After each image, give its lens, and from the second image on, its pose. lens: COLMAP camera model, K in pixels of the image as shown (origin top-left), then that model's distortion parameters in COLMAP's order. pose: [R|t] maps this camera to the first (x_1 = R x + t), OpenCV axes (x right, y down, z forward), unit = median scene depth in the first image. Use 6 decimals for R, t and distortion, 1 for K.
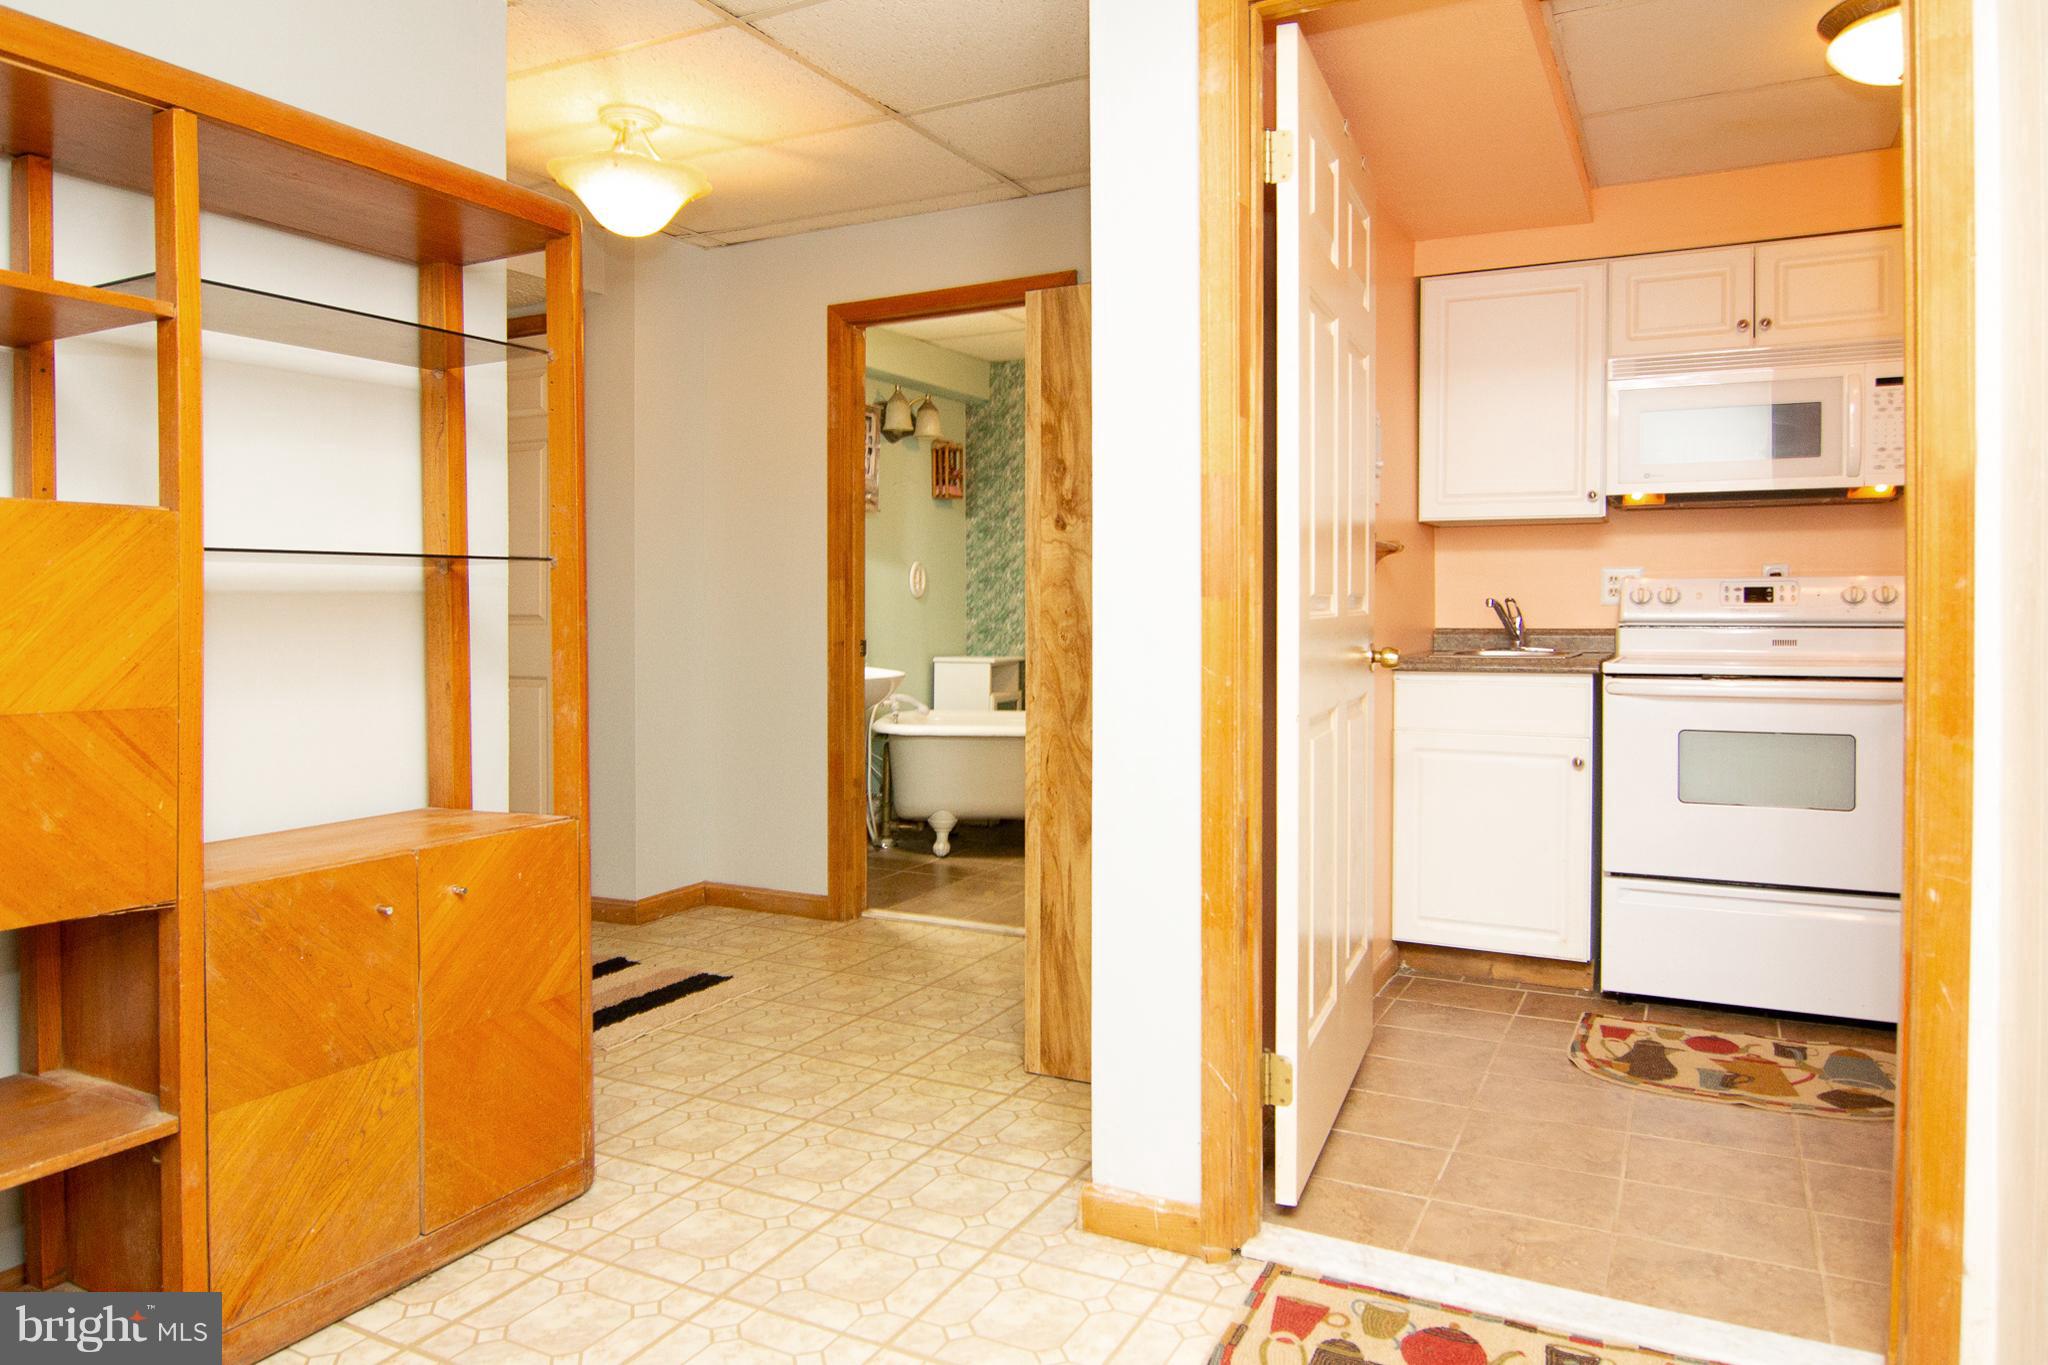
lens RADIAL K [[1266.0, 0, 1075.4], [0, 1266.0, 671.0], [0, 0, 1]] dist [-0.028456, -0.001688]
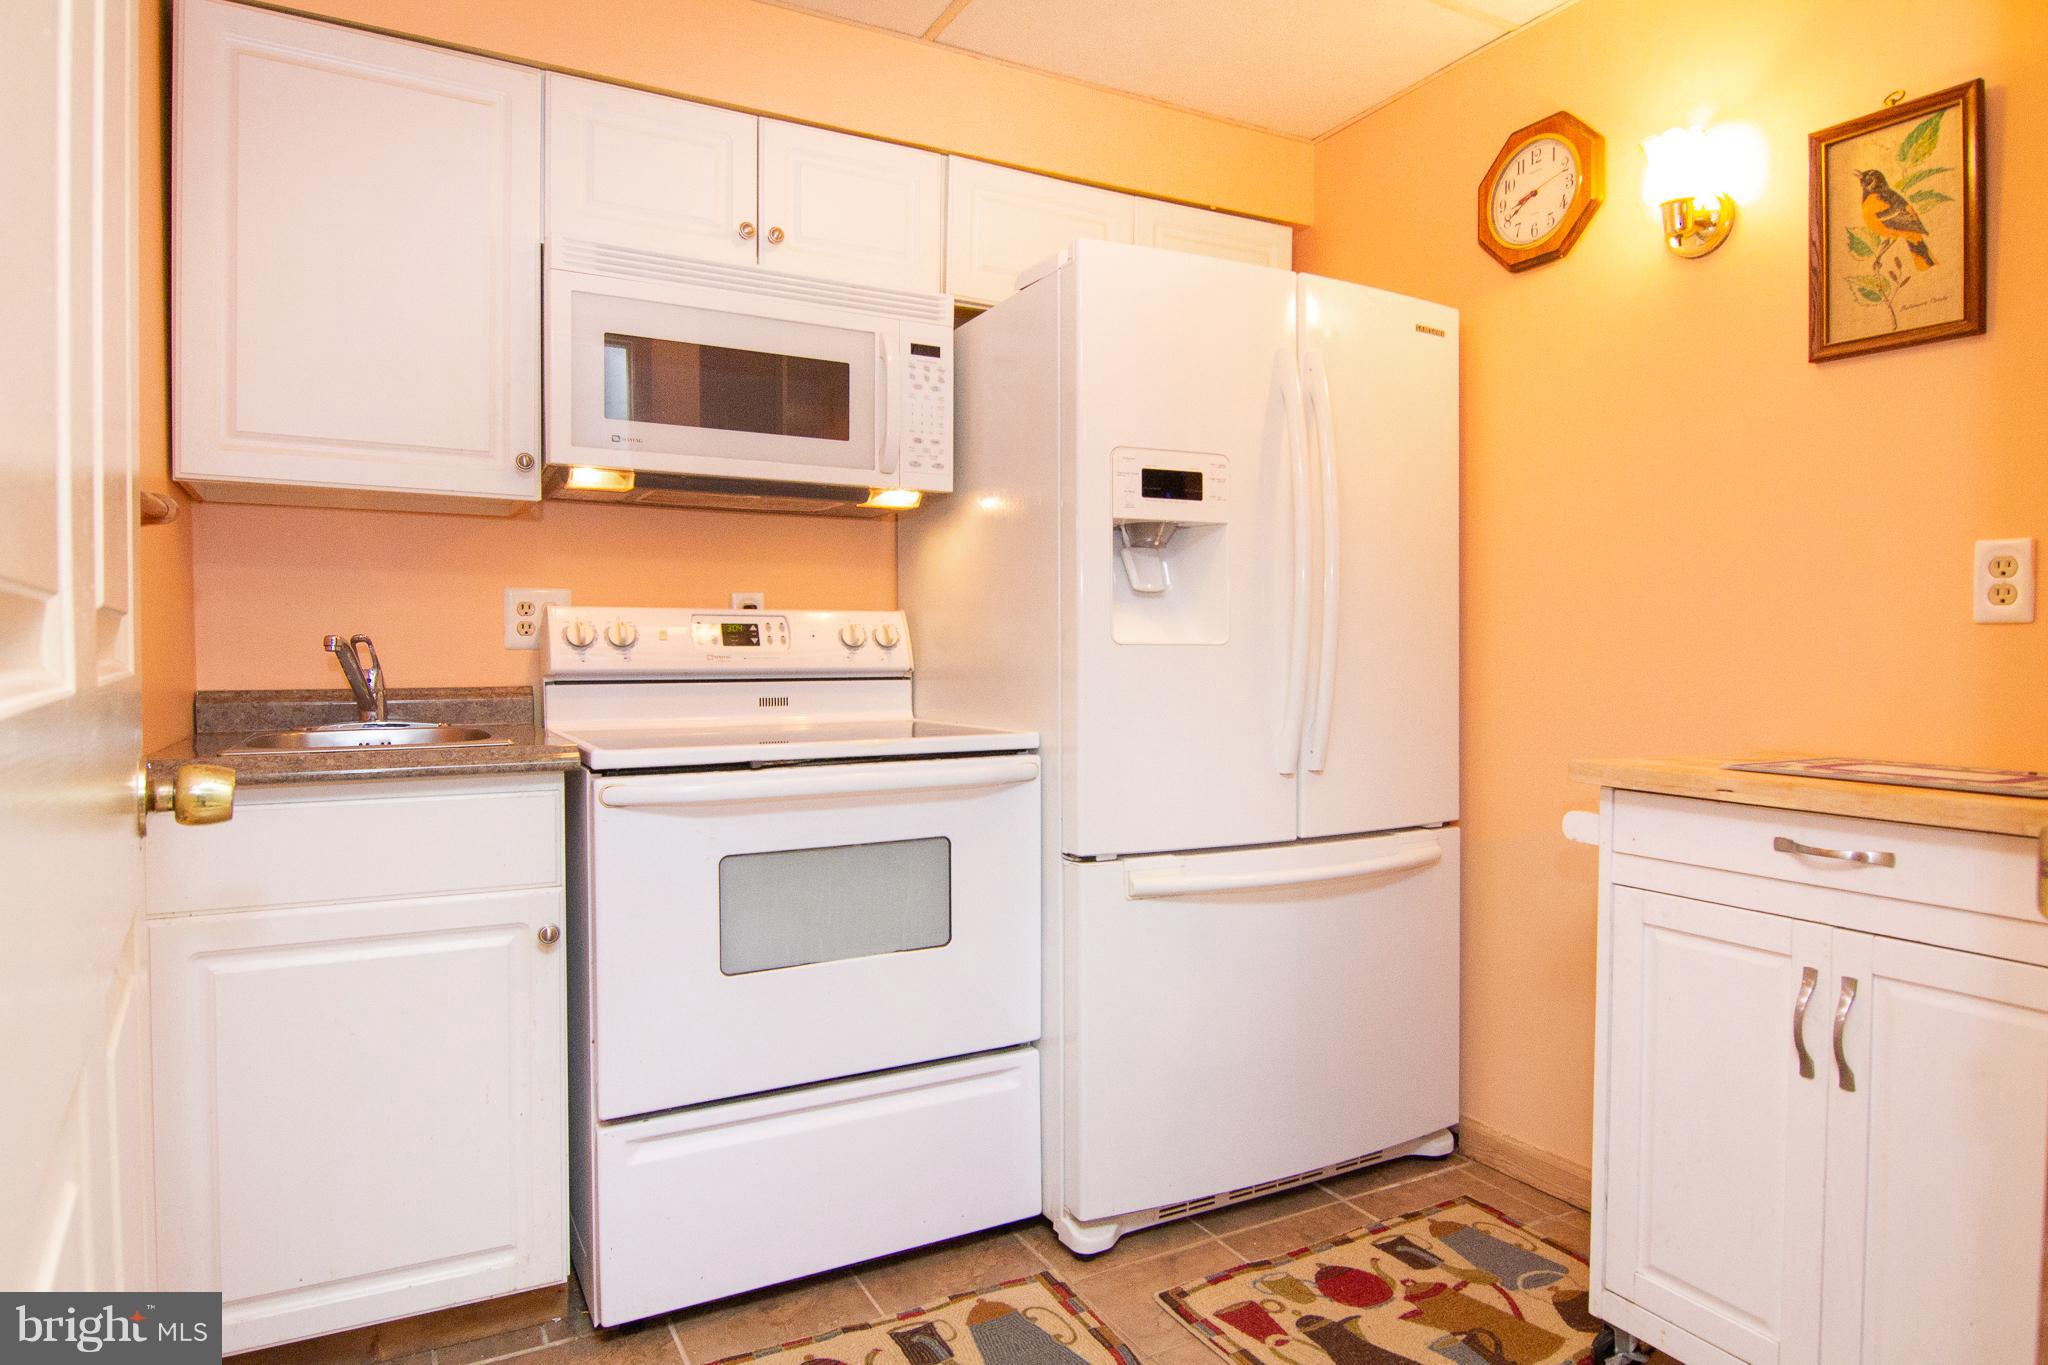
lens RADIAL K [[1266.0, 0, 1075.4], [0, 1266.0, 671.0], [0, 0, 1]] dist [-0.028456, -0.001688]
pose [[0.567229, -0.008983, 0.823511, 0.076221], [0.035469, 0.999279, -0.013531, -0.026042], [-0.822796, 0.036884, 0.567139, 0.479329]]
